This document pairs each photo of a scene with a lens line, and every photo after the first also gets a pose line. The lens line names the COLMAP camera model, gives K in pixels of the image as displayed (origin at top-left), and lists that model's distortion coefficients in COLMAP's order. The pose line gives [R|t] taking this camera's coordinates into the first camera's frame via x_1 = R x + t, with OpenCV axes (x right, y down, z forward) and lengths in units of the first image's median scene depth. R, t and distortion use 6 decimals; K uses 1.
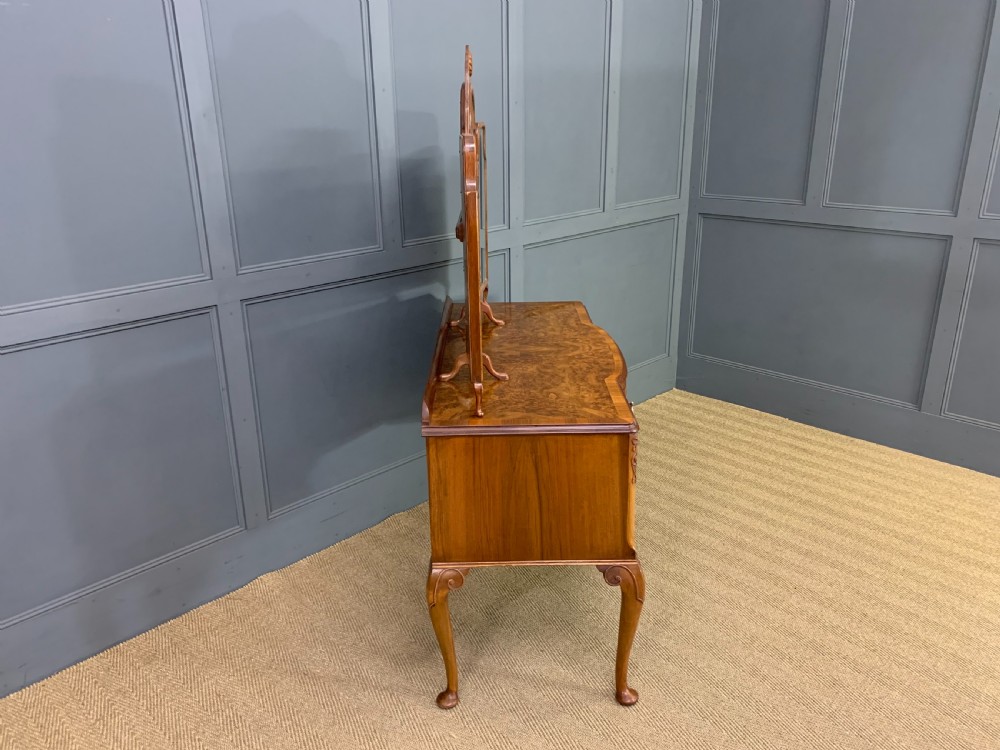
lens RADIAL K [[764.7, 0, 494.8], [0, 764.7, 362.0], [0, 0, 1]] dist [0.041375, -0.004074]
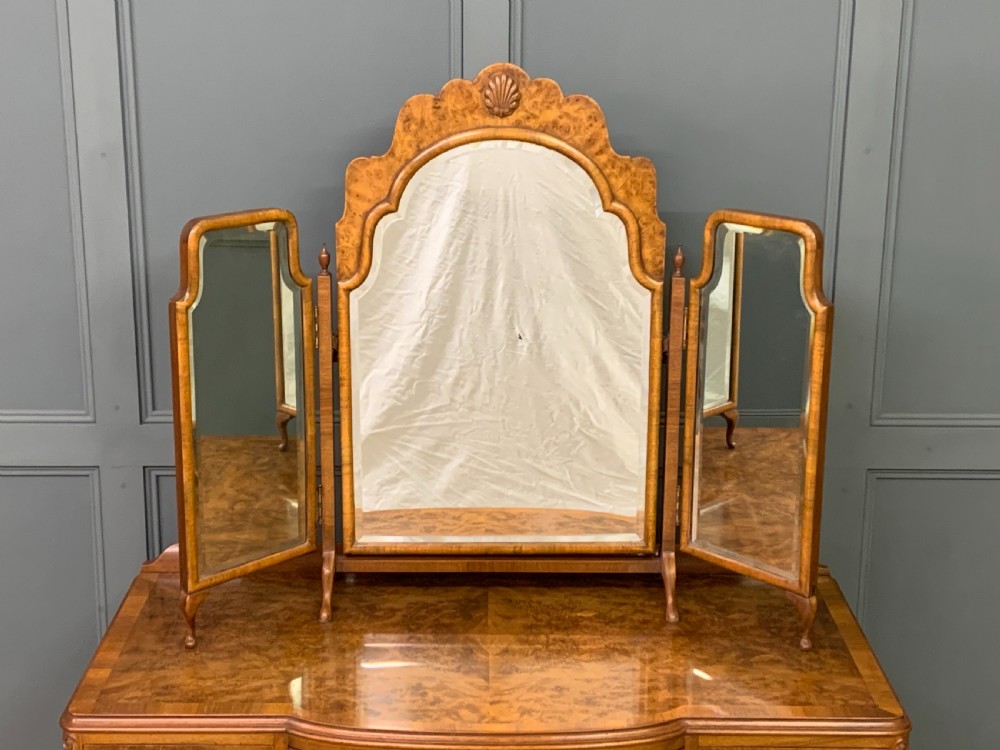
lens RADIAL K [[1591.8, 0, 481.6], [0, 1591.8, 335.6], [0, 0, 1]] dist [0.126800, 0.000000]
pose [[0.725067, 0.195341, -0.660394, 0.623289], [-0.242164, 0.970007, 0.021044, -0.266500], [0.644698, 0.144665, 0.750624, 0.278620]]
